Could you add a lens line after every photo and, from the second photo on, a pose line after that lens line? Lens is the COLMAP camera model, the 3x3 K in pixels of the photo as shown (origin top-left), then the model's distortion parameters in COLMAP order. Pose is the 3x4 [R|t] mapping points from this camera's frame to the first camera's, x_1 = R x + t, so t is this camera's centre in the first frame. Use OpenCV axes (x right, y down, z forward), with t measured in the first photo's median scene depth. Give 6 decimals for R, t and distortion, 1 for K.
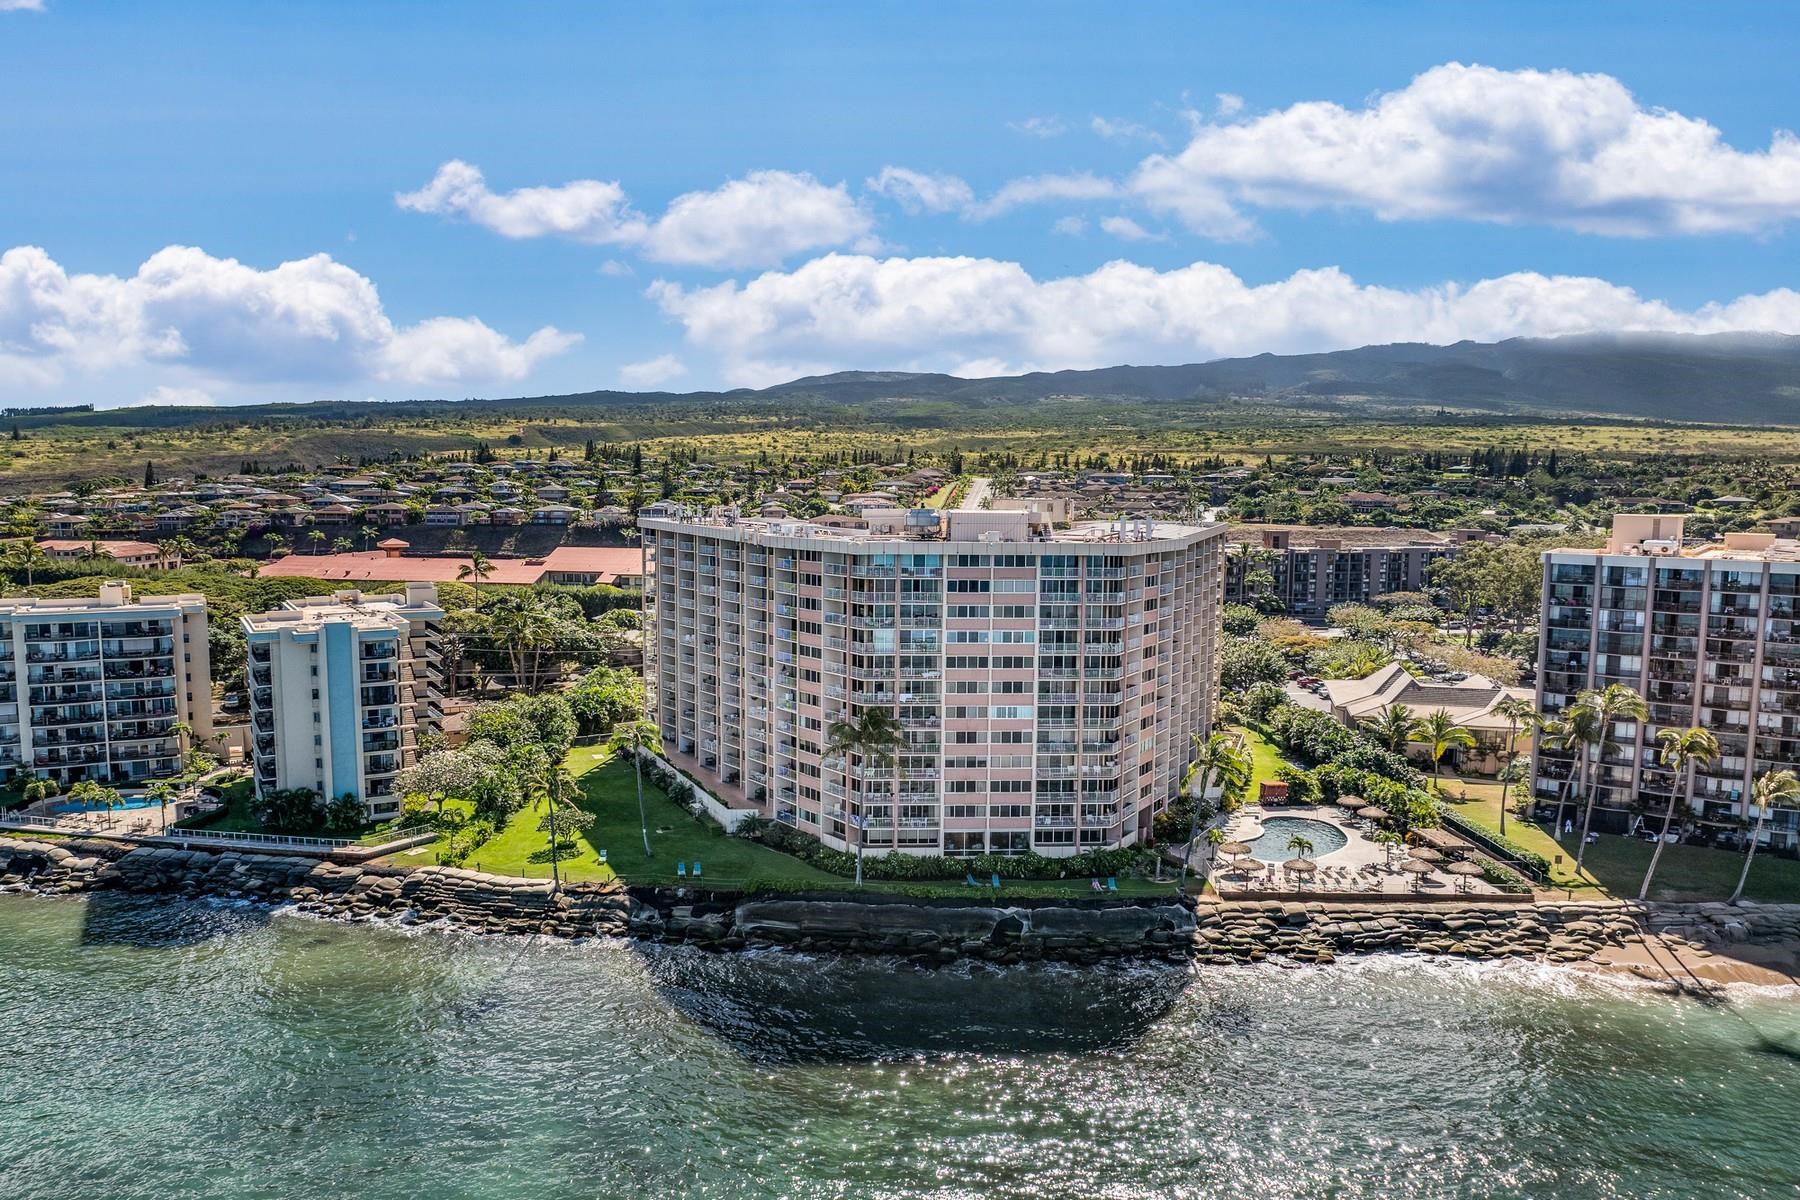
lens RADIAL K [[1291.9, 0, 900.0], [0, 1291.9, 600.0], [0, 0, 1]] dist [-0.030881, 0.001970]
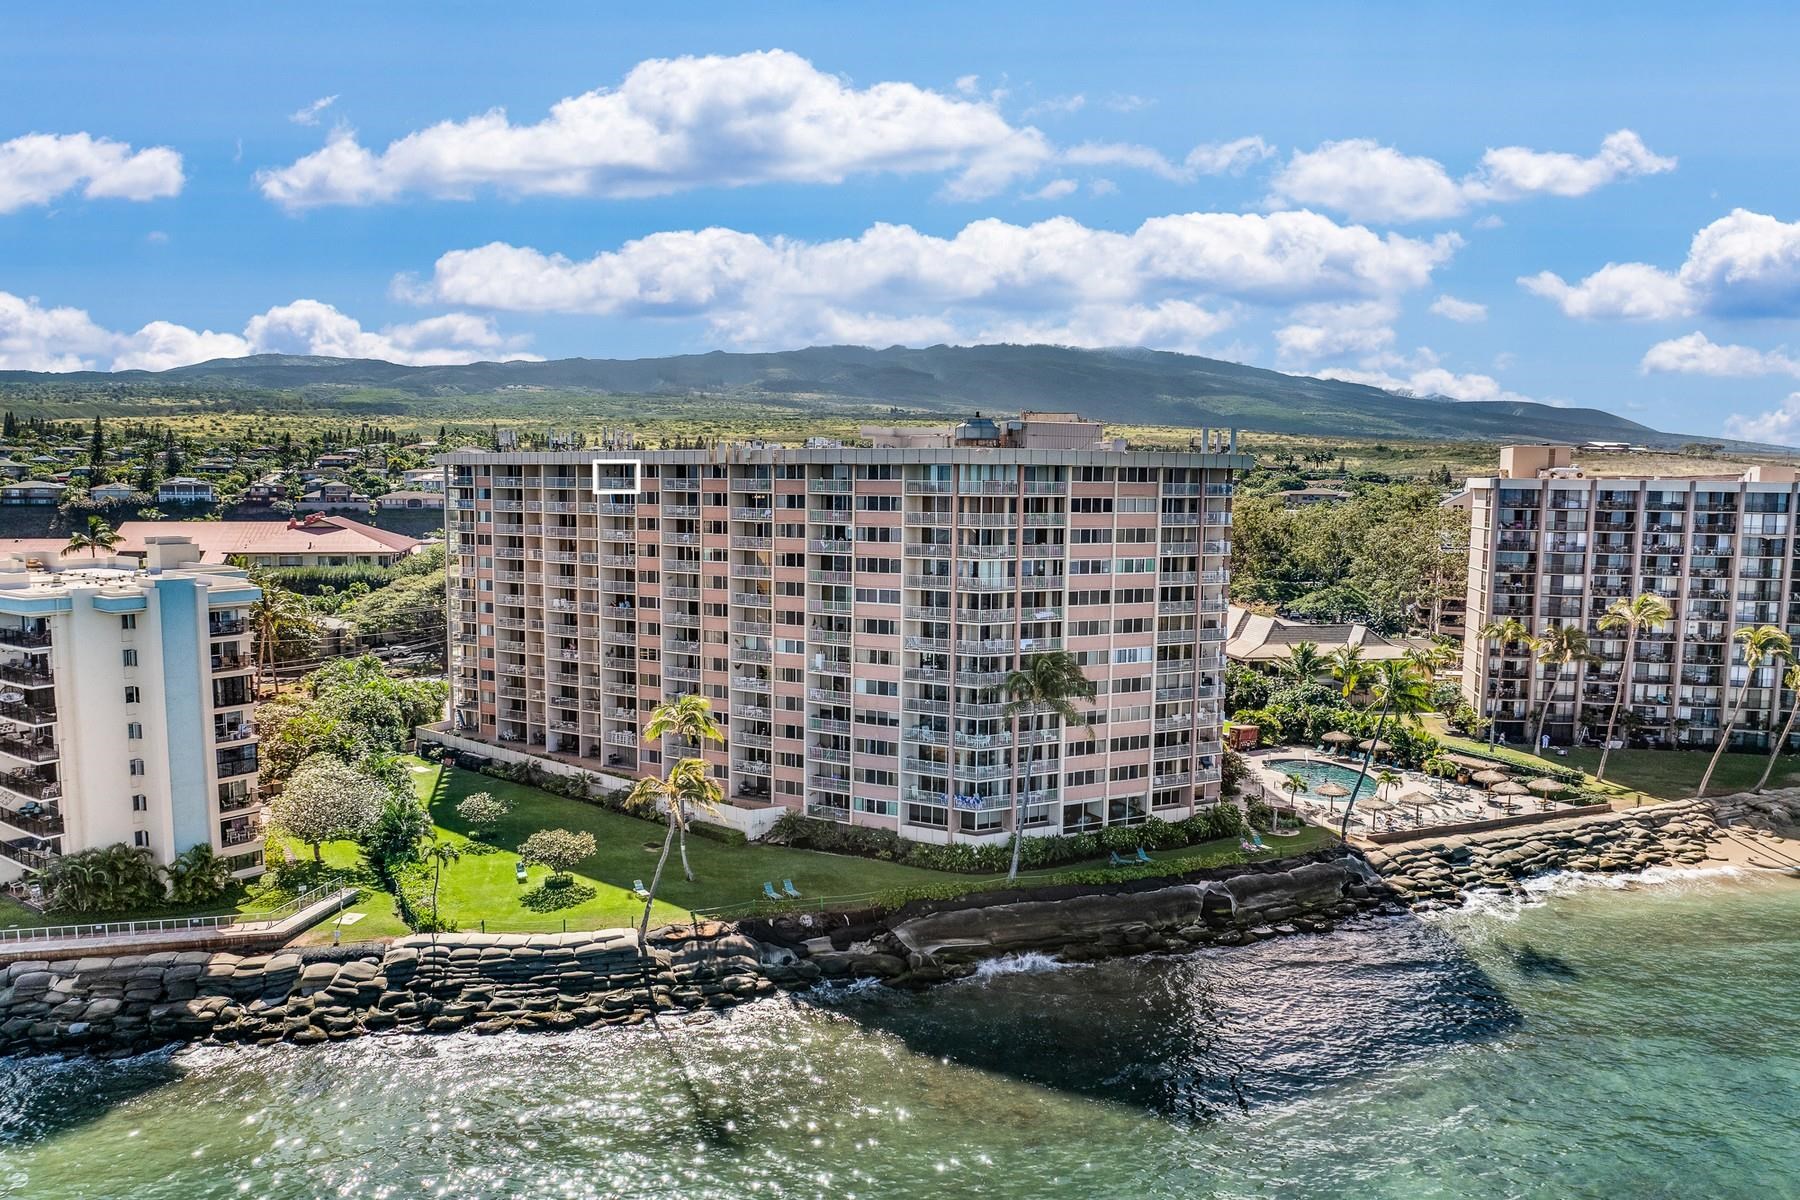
lens RADIAL K [[1291.9, 0, 900.0], [0, 1291.9, 600.0], [0, 0, 1]] dist [-0.030881, 0.001970]
pose [[0.910587, -0.036884, 0.411668, -0.401229], [0.036147, 0.999301, 0.009580, 0.037577], [-0.411733, 0.006157, 0.911284, 0.294529]]
